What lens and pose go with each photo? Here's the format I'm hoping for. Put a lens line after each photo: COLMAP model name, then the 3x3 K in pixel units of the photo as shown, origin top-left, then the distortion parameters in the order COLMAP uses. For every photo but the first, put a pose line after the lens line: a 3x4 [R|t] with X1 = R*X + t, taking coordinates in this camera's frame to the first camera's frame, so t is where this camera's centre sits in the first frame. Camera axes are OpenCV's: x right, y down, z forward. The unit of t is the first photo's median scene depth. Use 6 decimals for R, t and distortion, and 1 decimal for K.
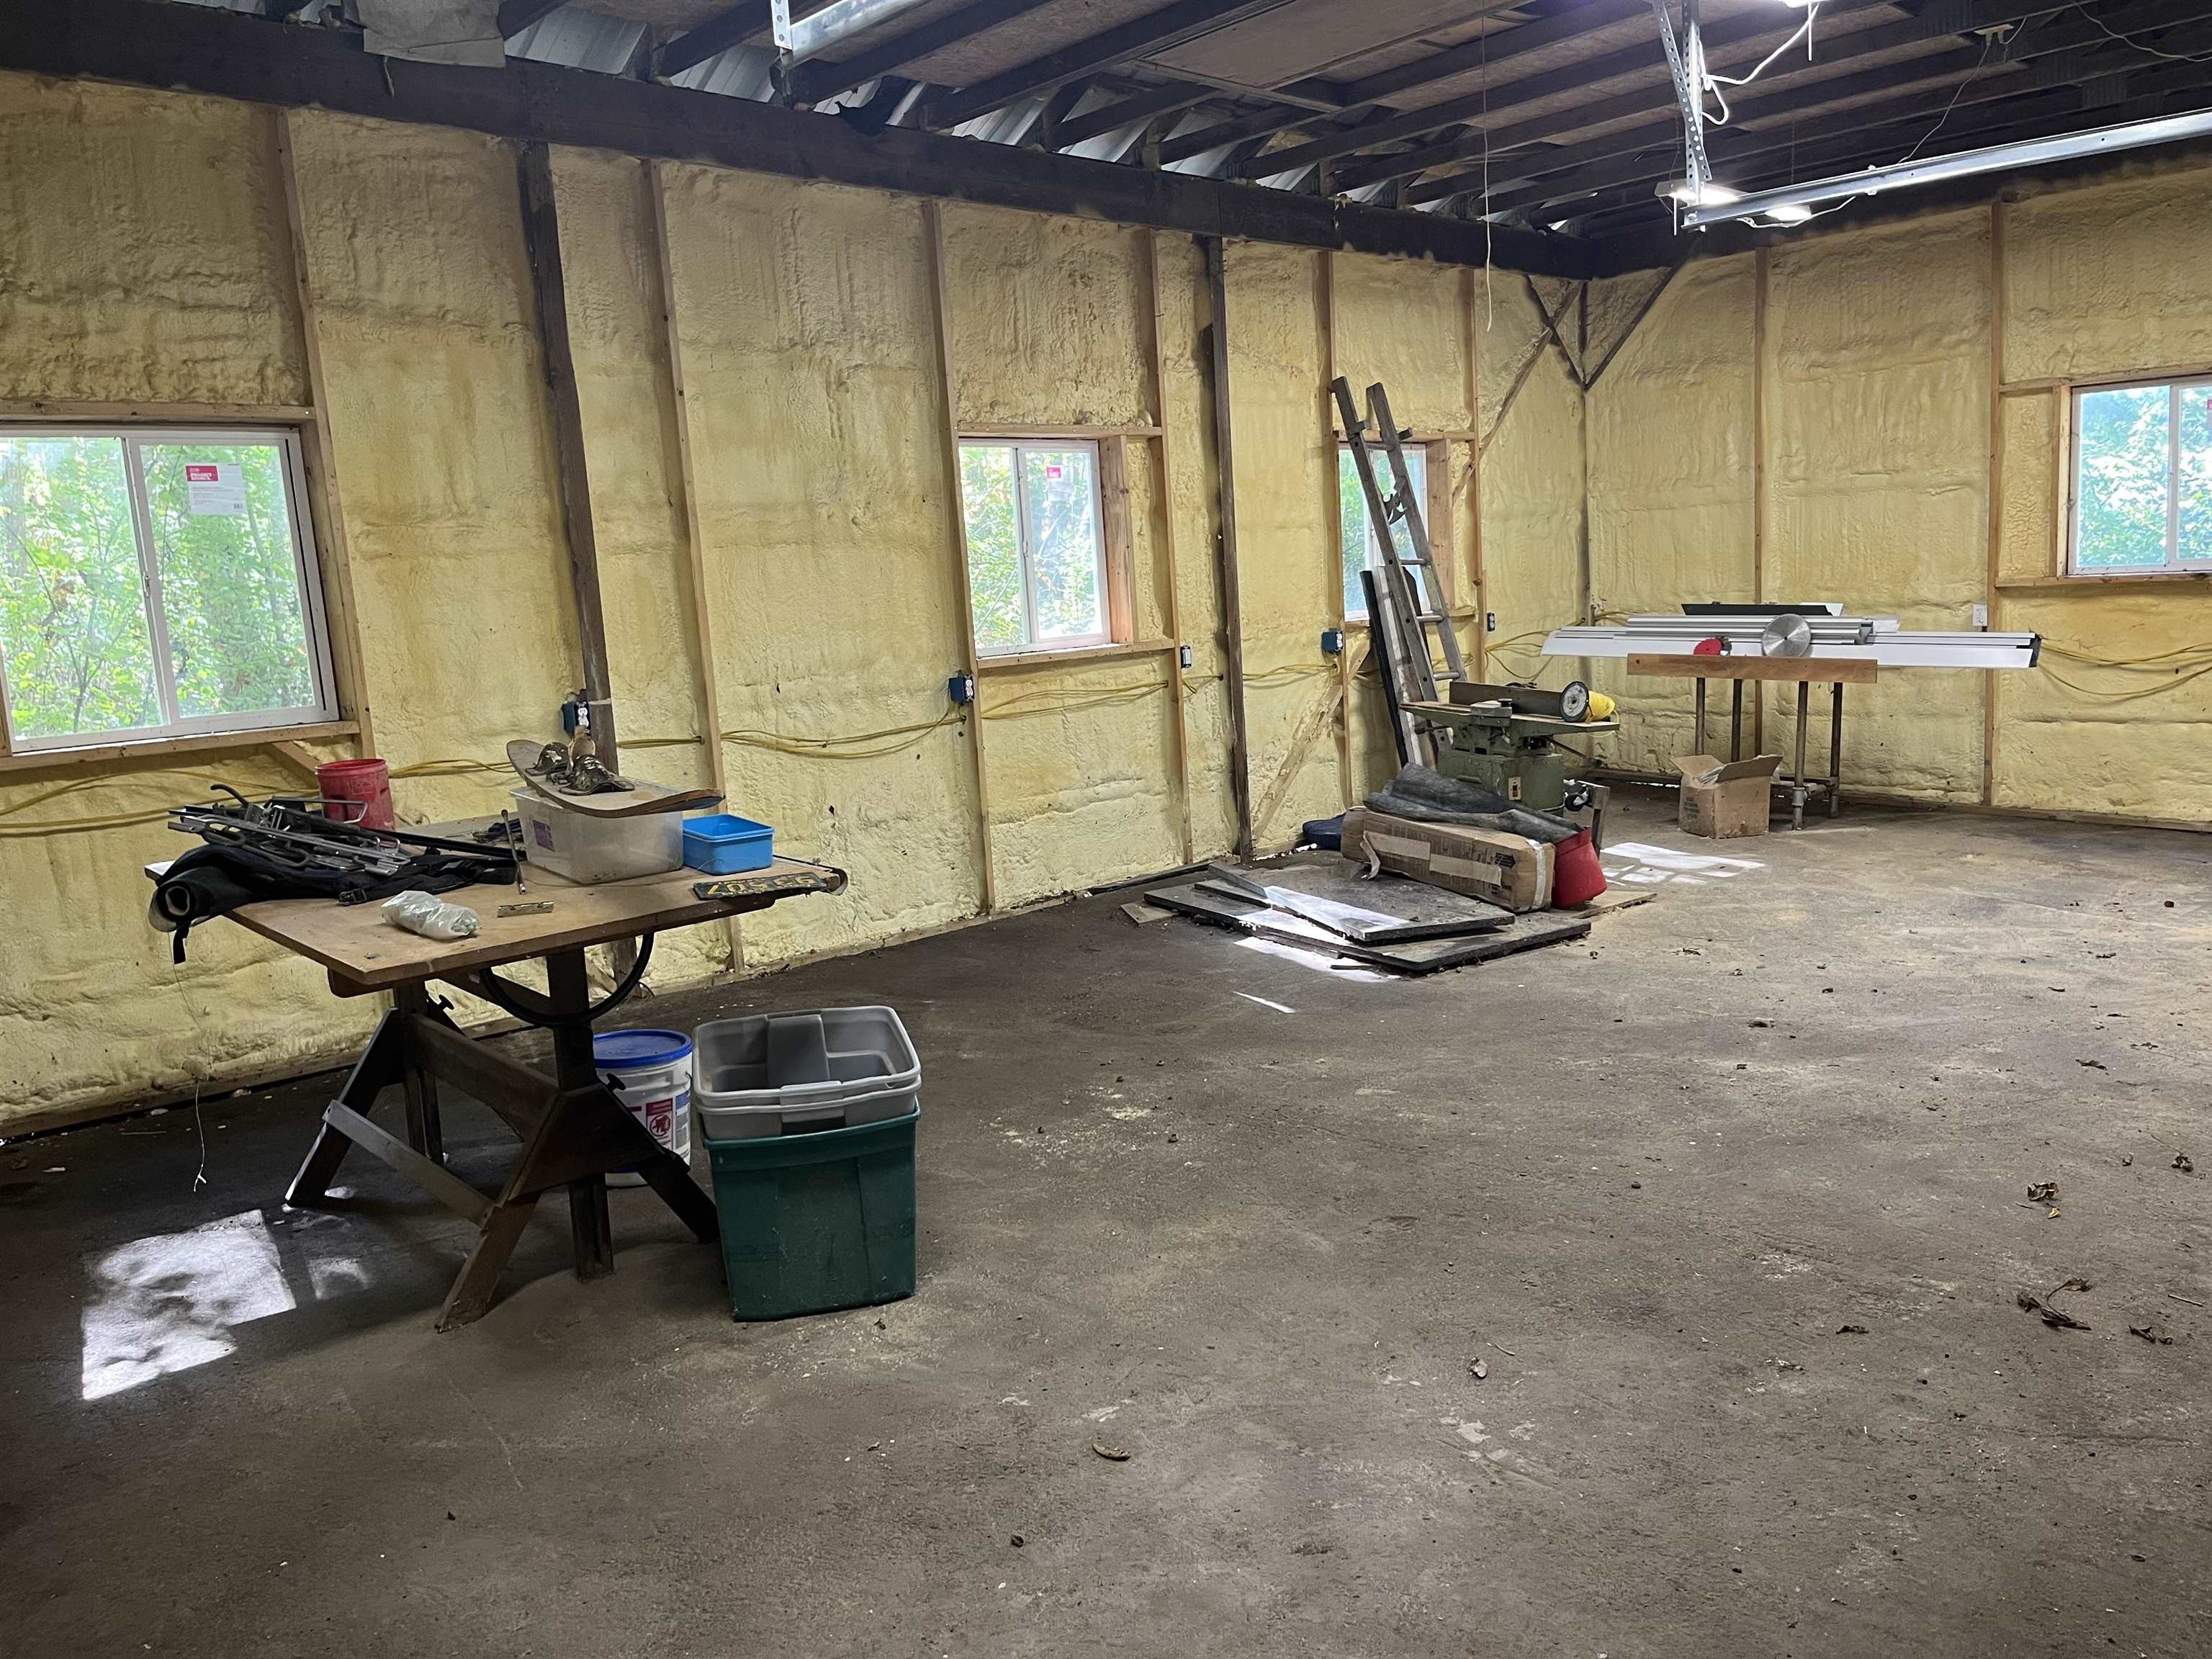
lens RADIAL K [[1681.3, 0, 1106.0], [0, 1681.3, 829.5], [0, 0, 1]] dist [-0.000323, -0.003826]
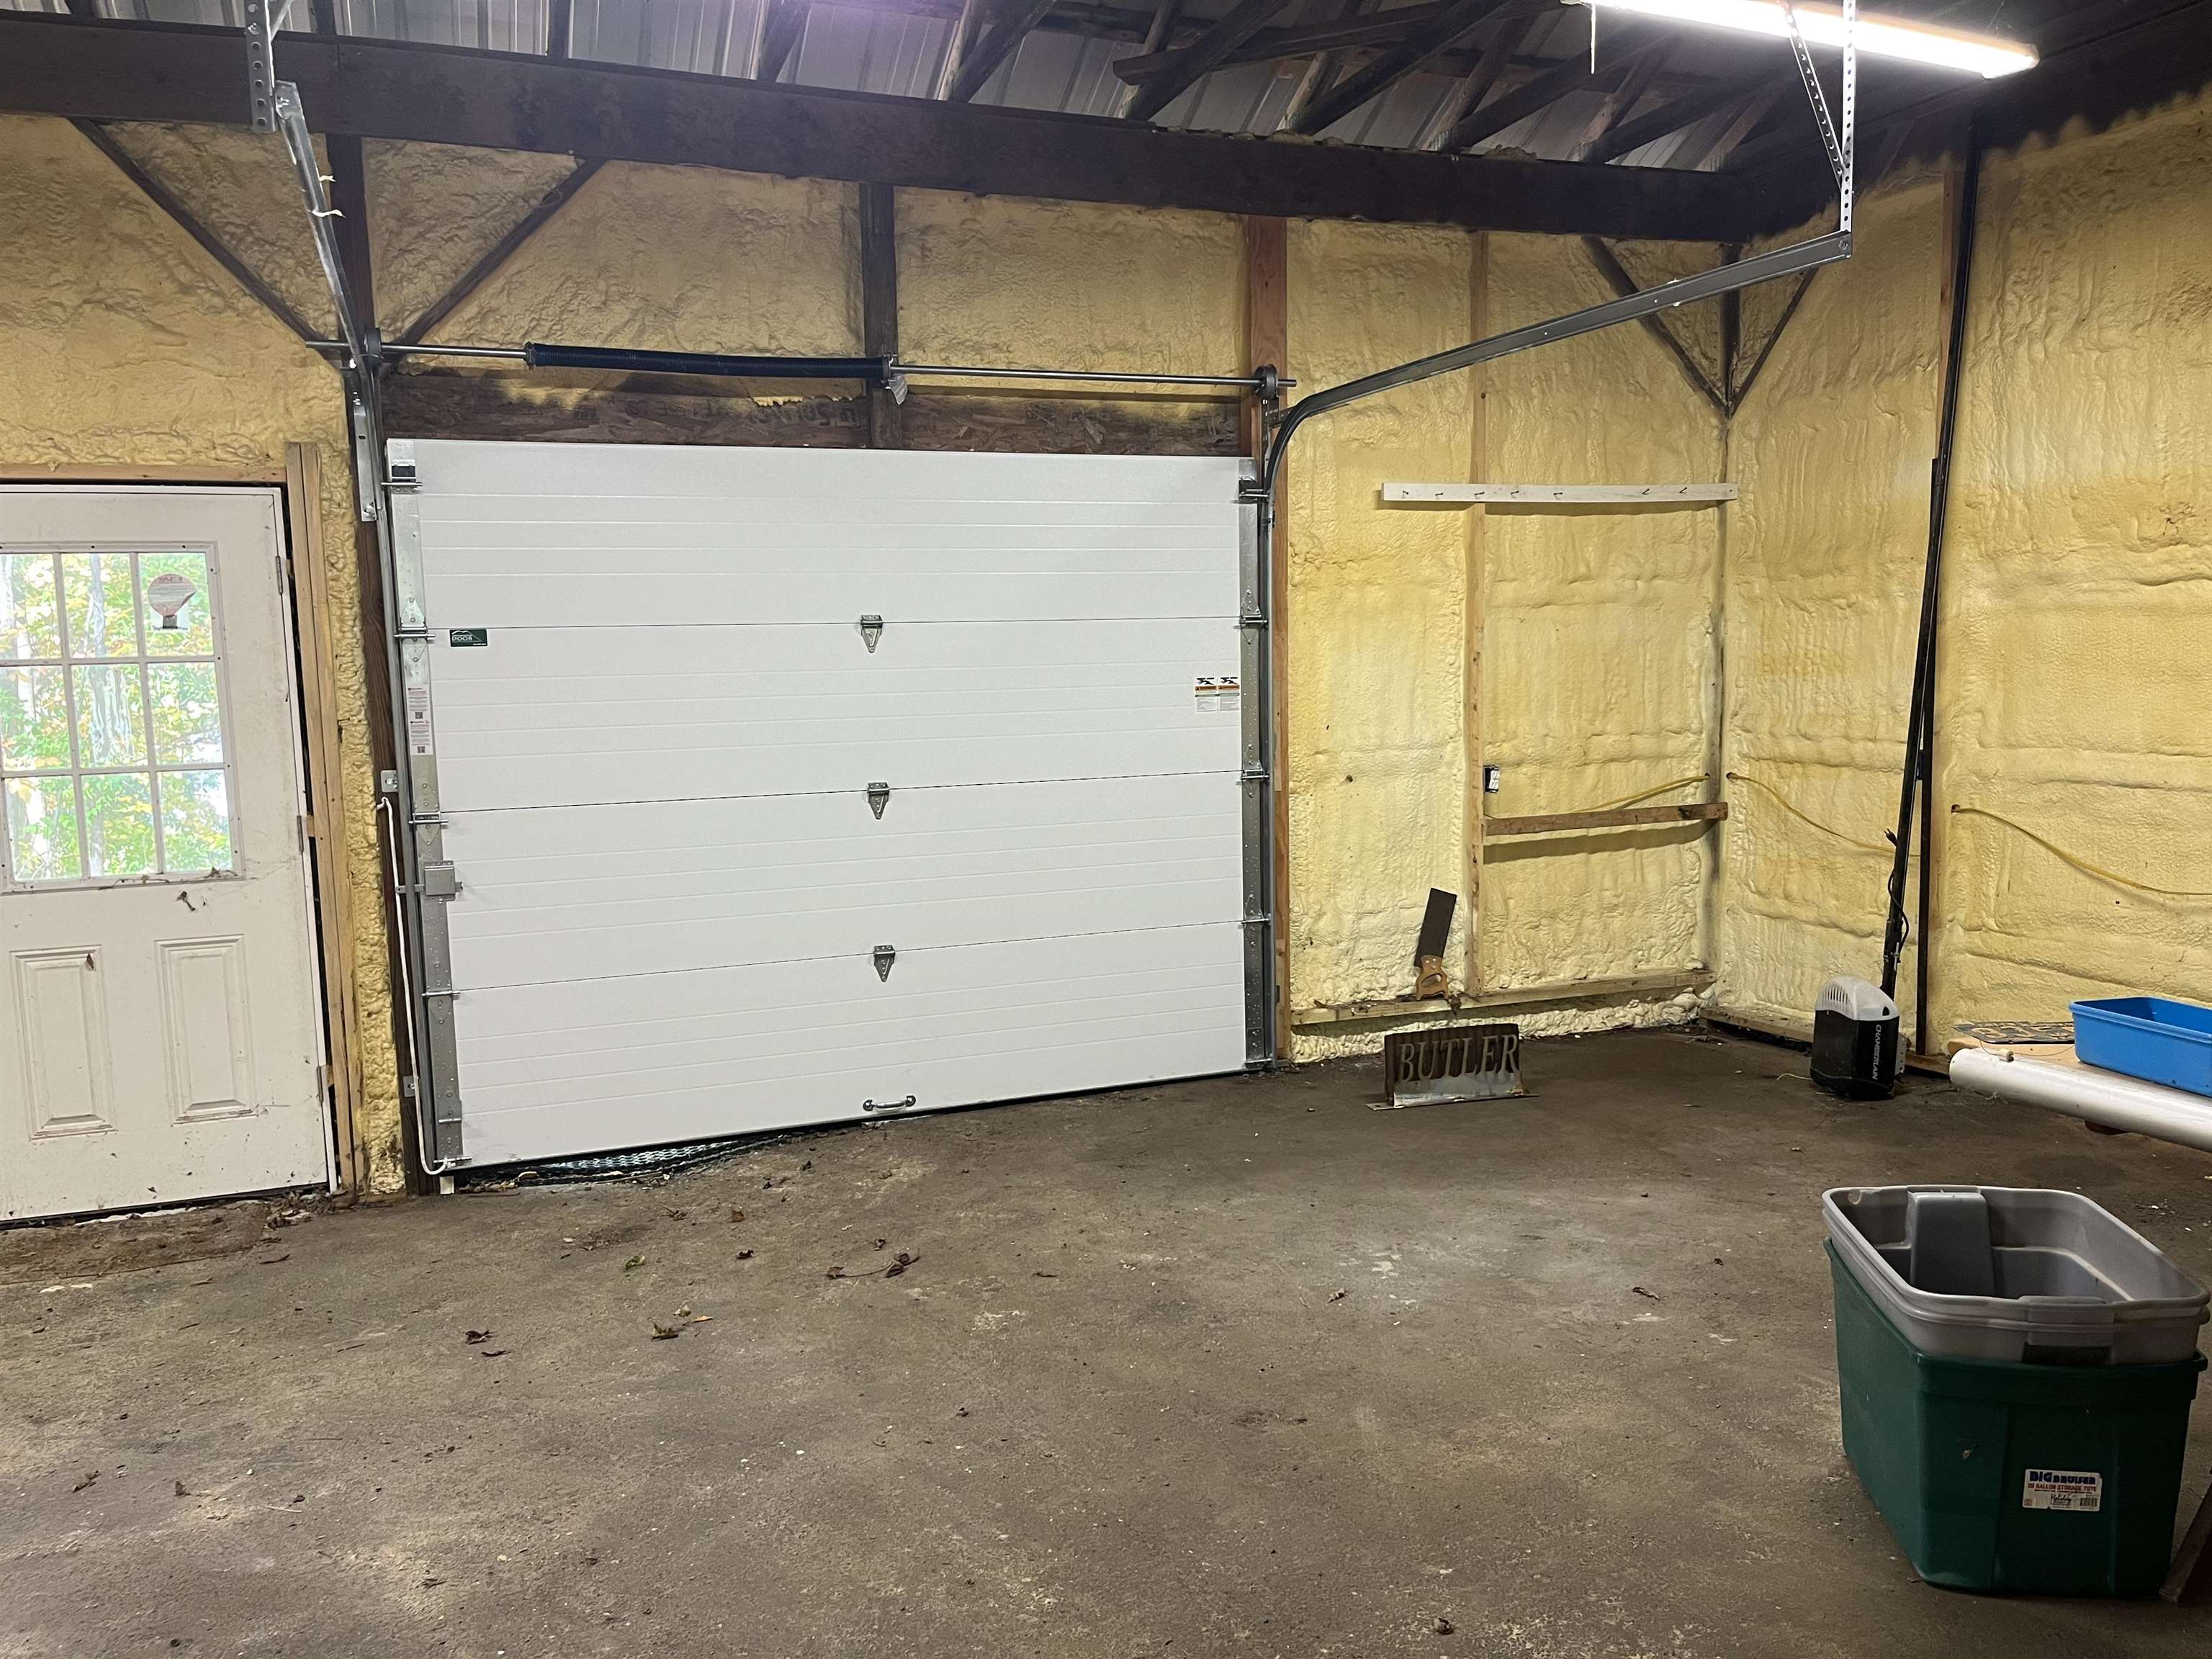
lens RADIAL K [[1681.3, 0, 1106.0], [0, 1681.3, 829.5], [0, 0, 1]] dist [-0.000323, -0.003826]
pose [[-0.919191, 0.040864, 0.391686, -0.119756], [0.137613, 0.965231, 0.222242, -0.298610], [-0.368986, 0.258184, -0.892855, 1.902604]]
